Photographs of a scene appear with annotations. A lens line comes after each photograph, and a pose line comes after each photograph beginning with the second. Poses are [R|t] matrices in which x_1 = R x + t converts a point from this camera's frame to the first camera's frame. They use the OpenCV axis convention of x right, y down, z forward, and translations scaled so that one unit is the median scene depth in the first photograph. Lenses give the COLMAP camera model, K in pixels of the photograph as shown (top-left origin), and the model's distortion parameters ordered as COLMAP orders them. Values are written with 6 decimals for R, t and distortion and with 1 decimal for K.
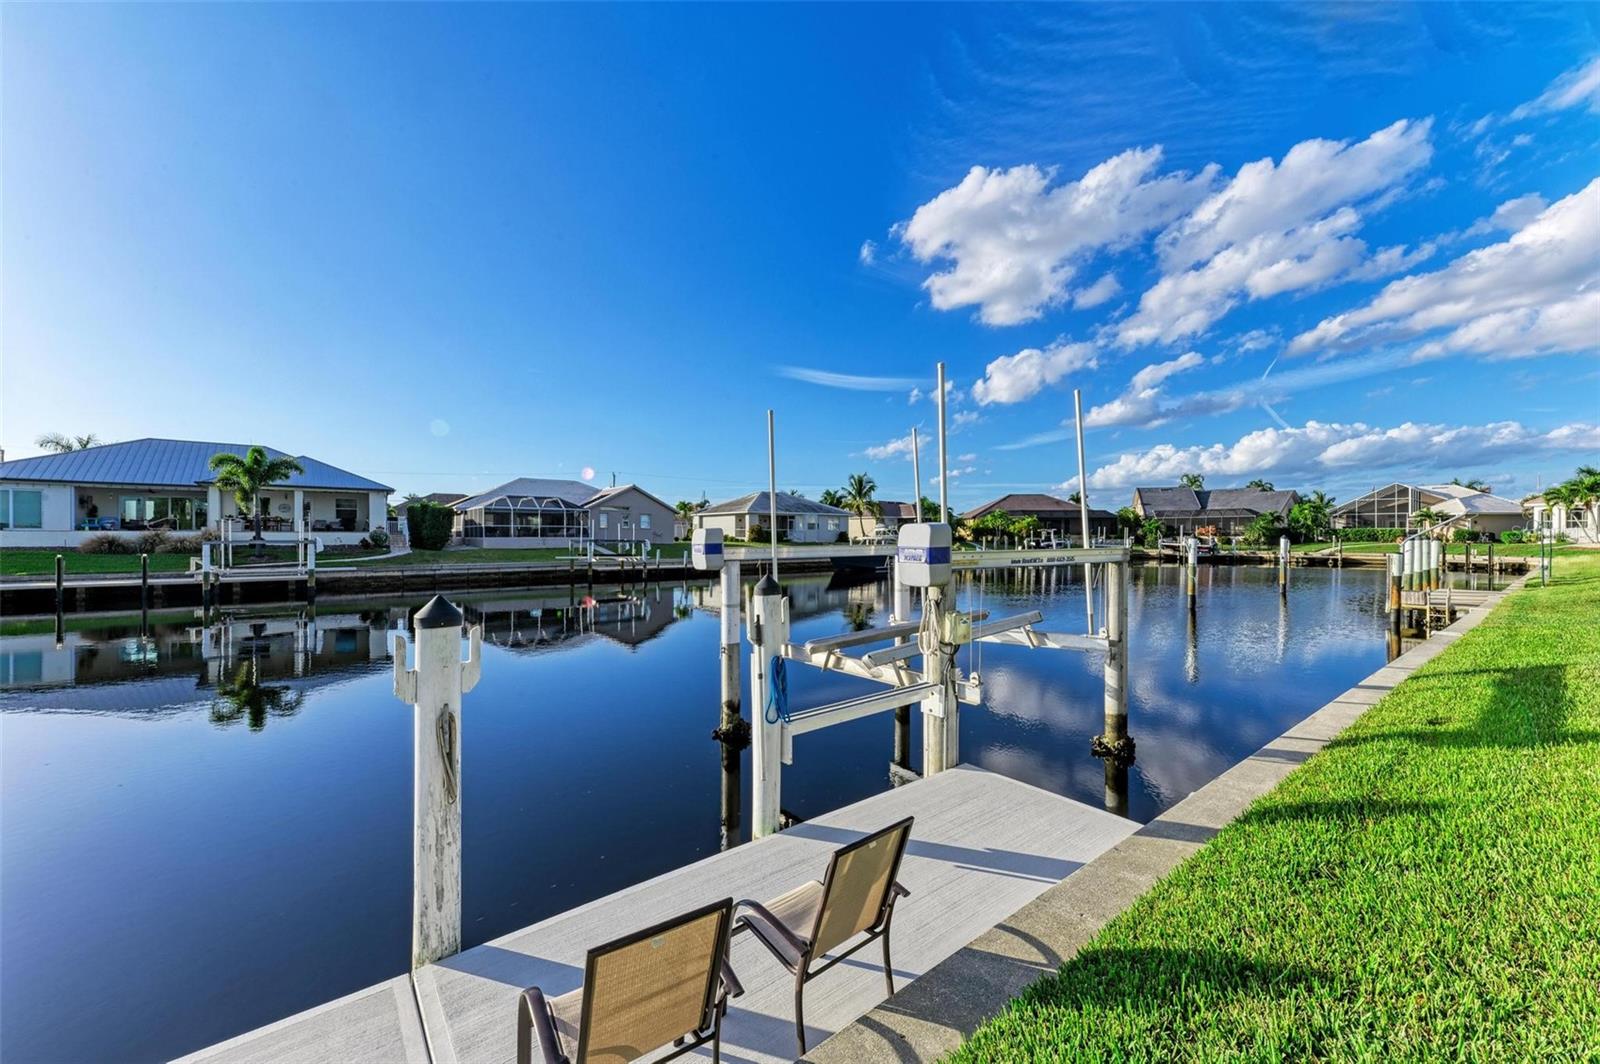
lens RADIAL K [[609.2, 0, 802.6], [0, 609.2, 542.3], [0, 0, 1]] dist [0.010786, 0.000034]
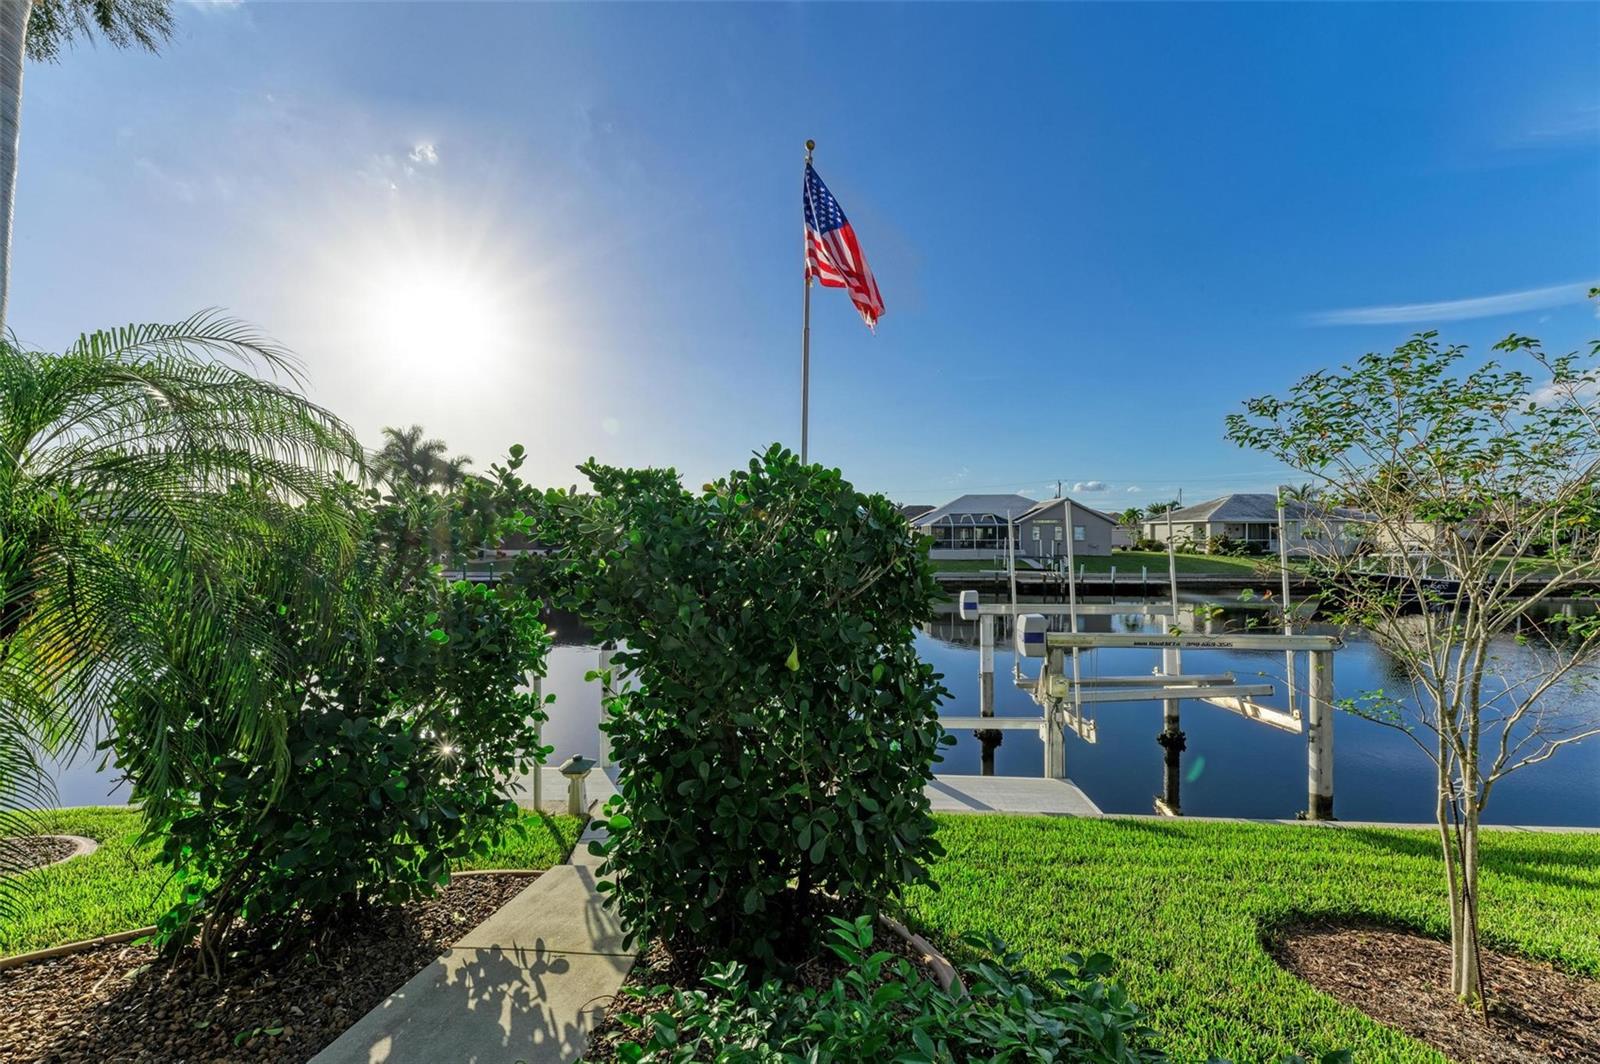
lens RADIAL K [[609.2, 0, 802.6], [0, 609.2, 542.3], [0, 0, 1]] dist [0.010786, 0.000034]
pose [[0.743887, 0.008429, -0.668252, 0.087682], [-0.007586, 0.999963, 0.004169, -0.023926], [0.668262, 0.001967, 0.743923, -0.060310]]
